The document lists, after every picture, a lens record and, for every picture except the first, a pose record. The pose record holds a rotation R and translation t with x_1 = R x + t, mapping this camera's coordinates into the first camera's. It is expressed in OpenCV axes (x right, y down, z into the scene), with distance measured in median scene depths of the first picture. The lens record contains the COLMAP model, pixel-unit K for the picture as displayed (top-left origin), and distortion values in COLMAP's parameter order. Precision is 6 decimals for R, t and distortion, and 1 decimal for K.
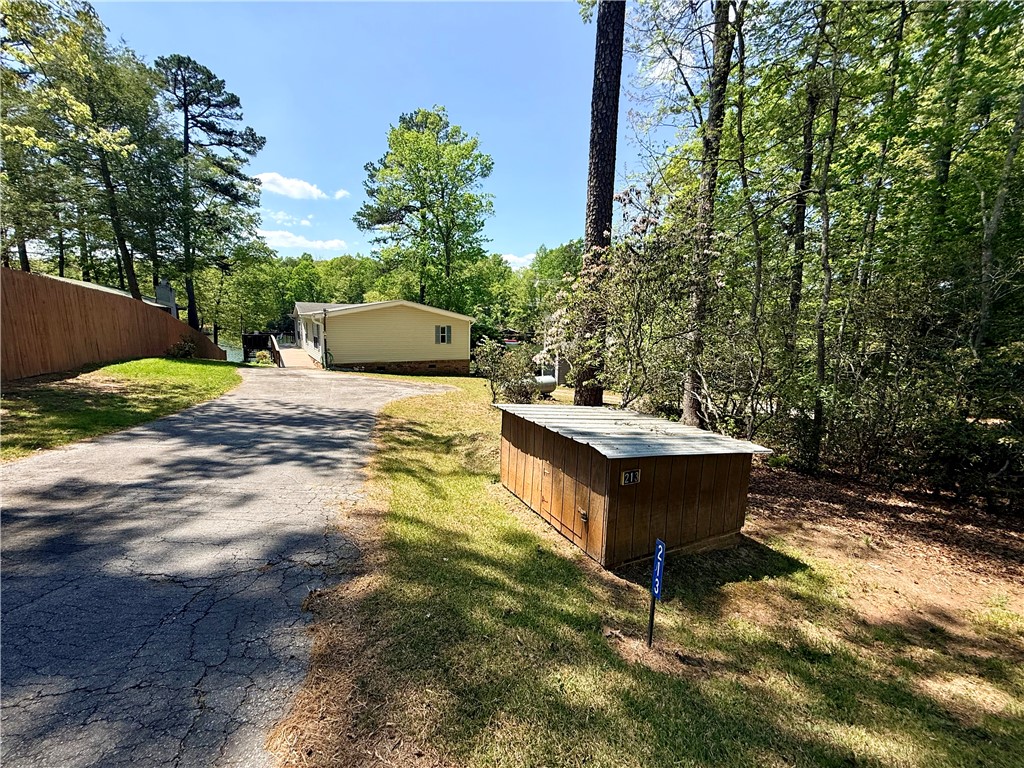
lens RADIAL K [[410.7, 0, 511.8], [0, 410.7, 383.1], [0, 0, 1]] dist [0.002998, 0.000189]
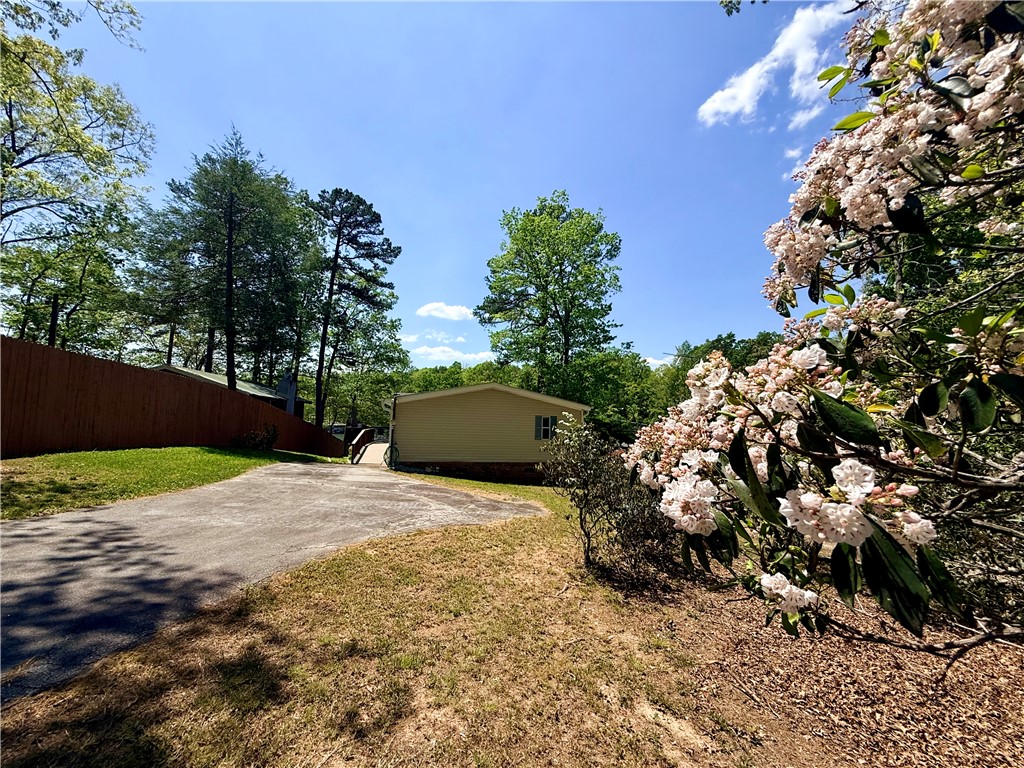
lens RADIAL K [[410.7, 0, 505.1], [0, 410.7, 382.5], [0, 0, 1]] dist [0.002998, 0.000189]
pose [[0.941388, -0.027191, -0.336229, 0.011185], [-0.057240, 0.969414, -0.238663, -0.011418], [0.332435, 0.243920, 0.911038, 0.198872]]
